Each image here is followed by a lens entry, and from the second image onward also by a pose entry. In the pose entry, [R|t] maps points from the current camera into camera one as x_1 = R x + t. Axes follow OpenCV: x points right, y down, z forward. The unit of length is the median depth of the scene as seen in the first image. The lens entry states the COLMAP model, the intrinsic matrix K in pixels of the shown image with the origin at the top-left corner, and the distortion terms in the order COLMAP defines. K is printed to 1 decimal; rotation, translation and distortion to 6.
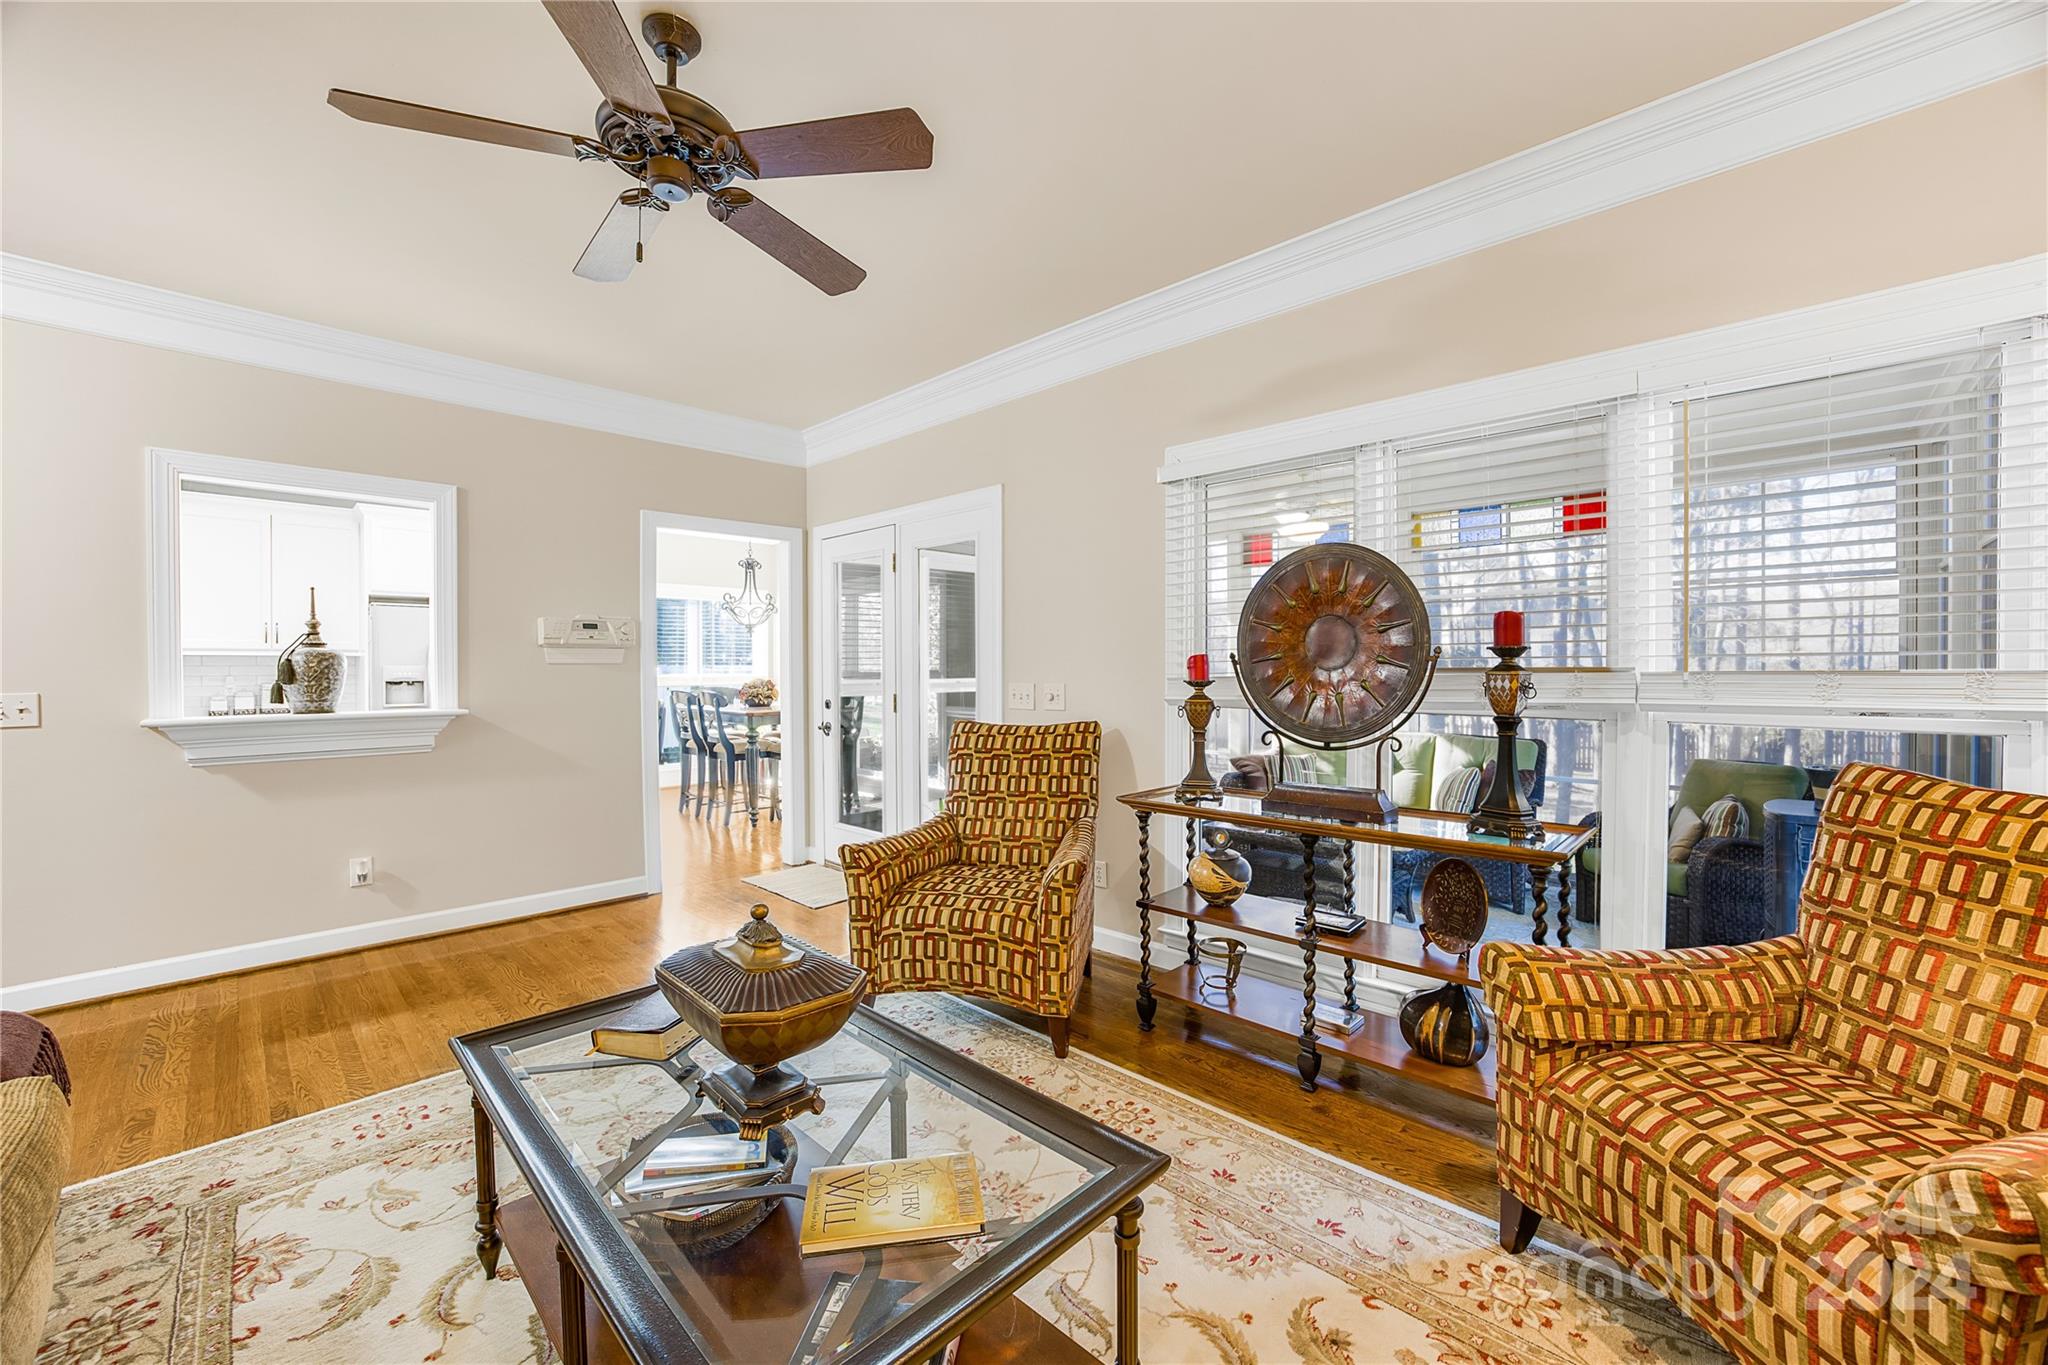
lens RADIAL K [[832.7, 0, 1029.9], [0, 832.7, 659.6], [0, 0, 1]] dist [-0.039375, 0.014550]
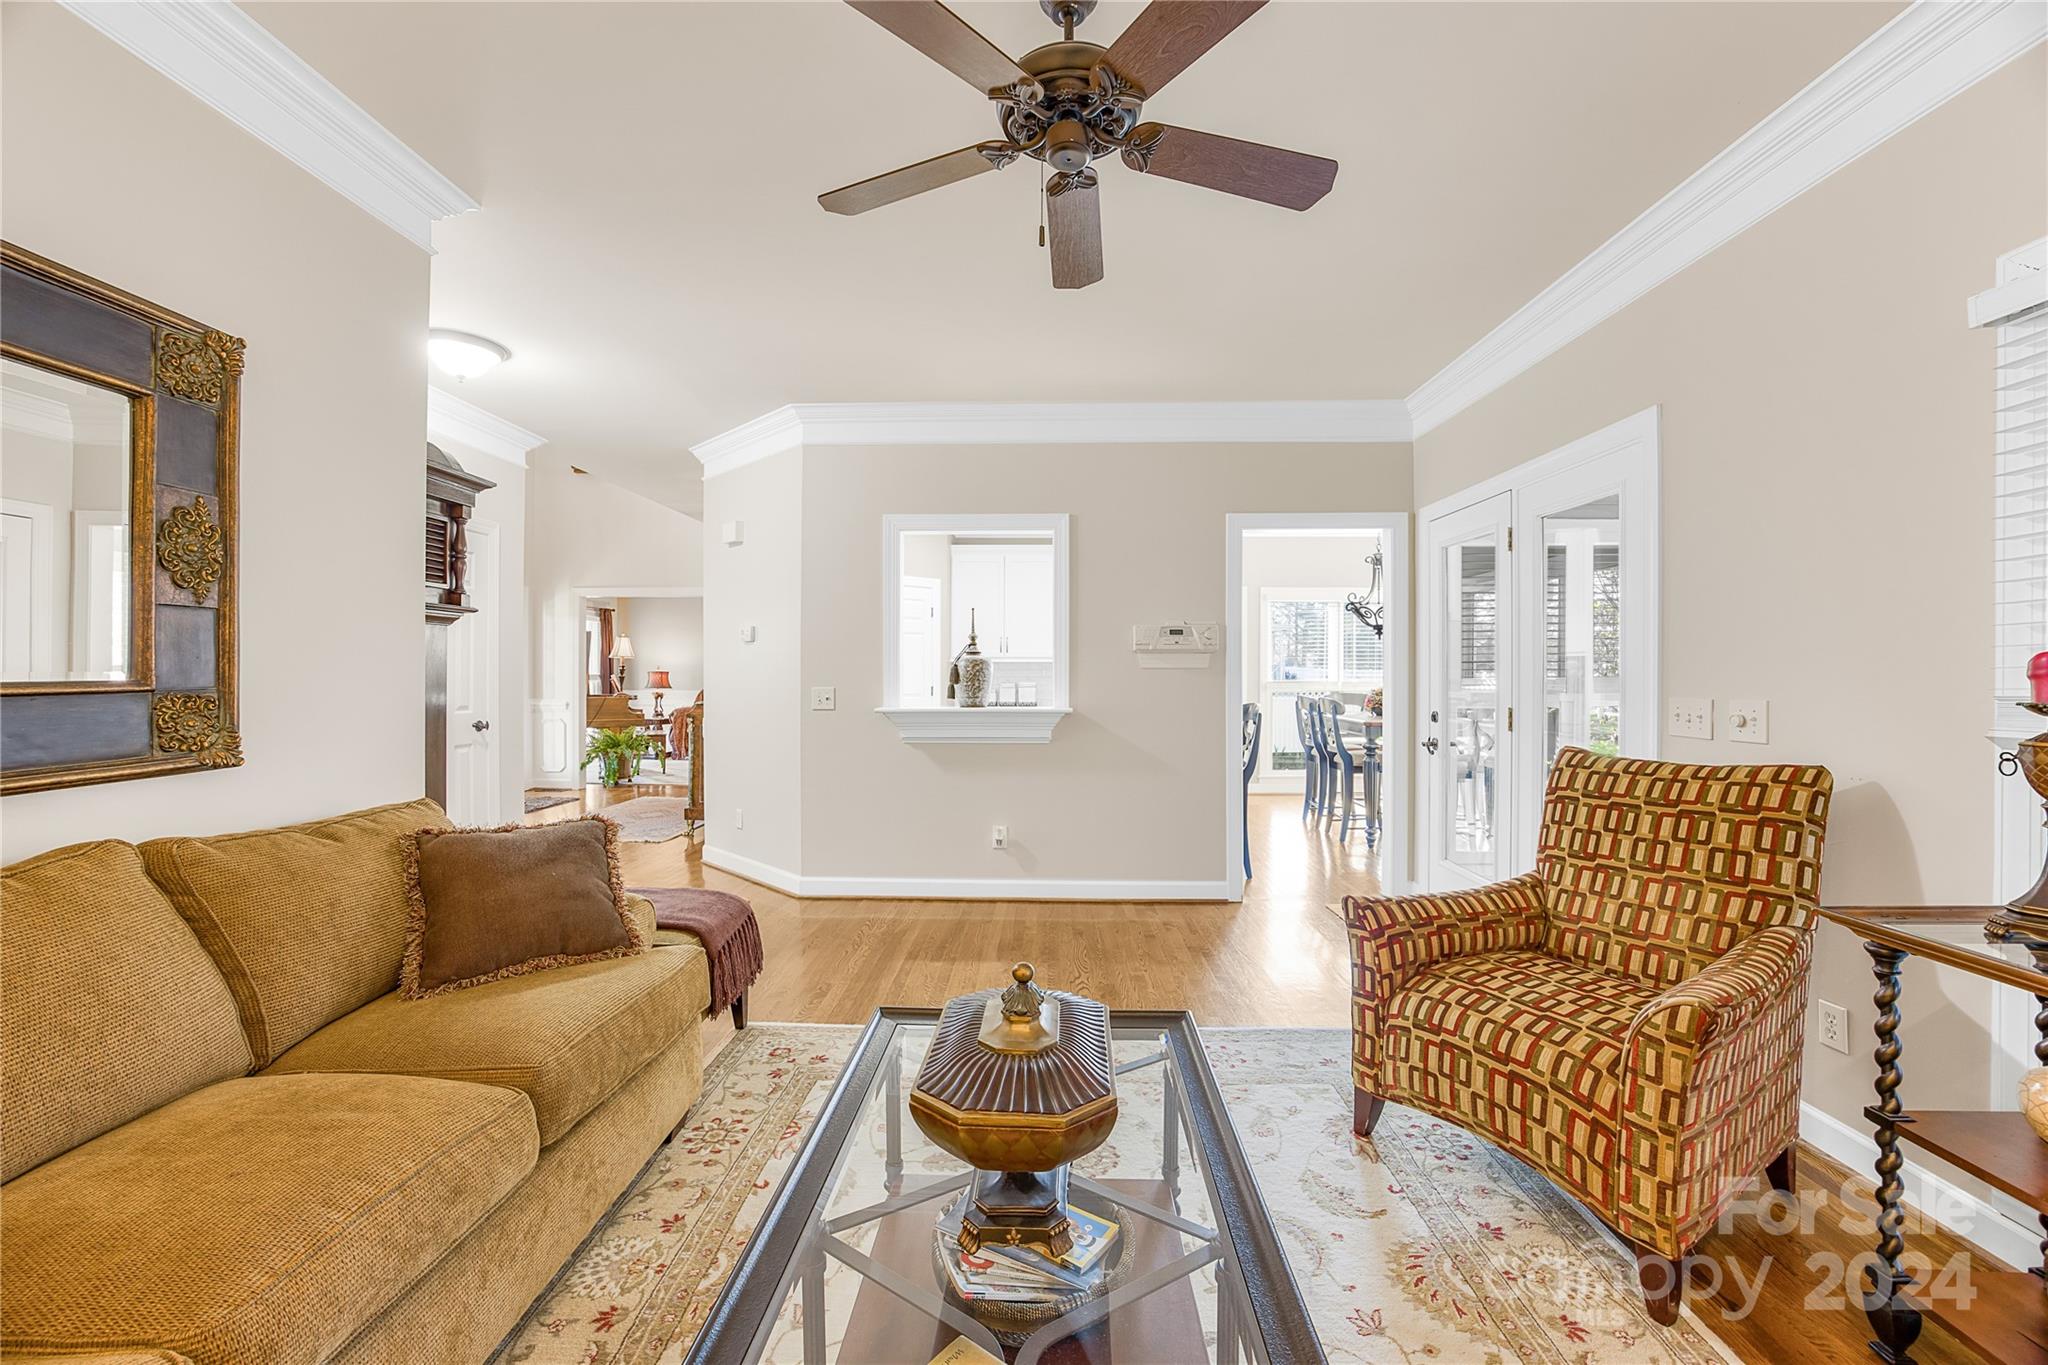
lens RADIAL K [[813.5, 0, 1027.6], [0, 813.5, 668.0], [0, 0, 1]] dist [-0.042723, 0.013715]
pose [[0.669382, 0.000406, -0.742918, 0.138149], [0.002967, 0.999990, 0.003220, 0.001147], [0.742912, -0.004360, 0.669374, 0.242408]]
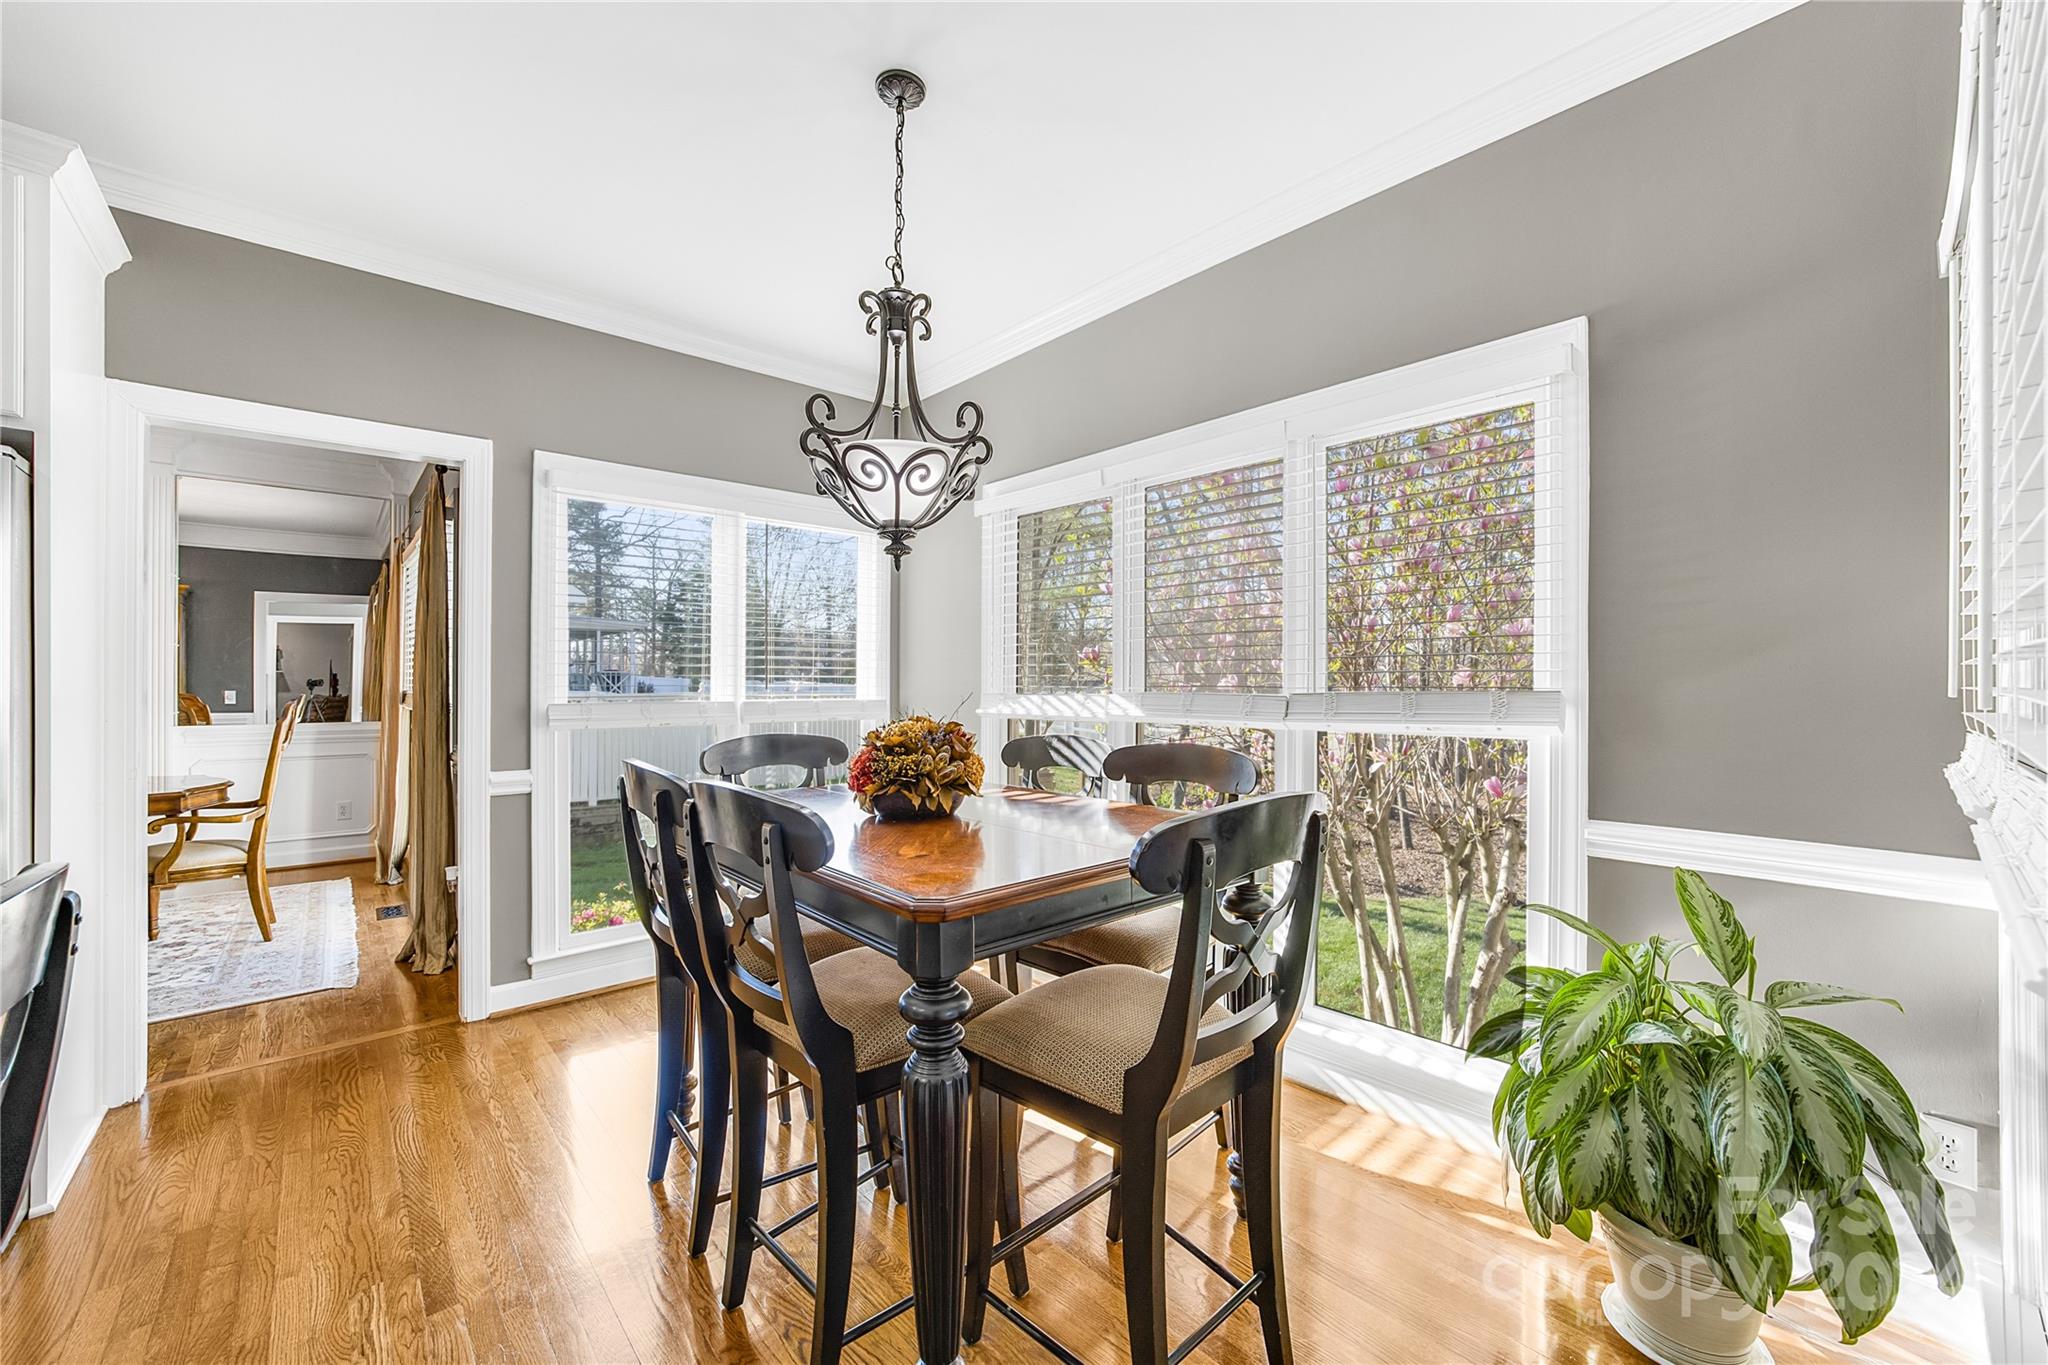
lens RADIAL K [[813.5, 0, 1027.6], [0, 813.5, 668.0], [0, 0, 1]] dist [-0.042723, 0.013715]
pose [[0.995917, -0.001421, -0.090261, -0.567837], [0.000468, 0.999944, -0.010581, 0.021290], [0.090271, 0.010496, 0.995862, 1.541397]]
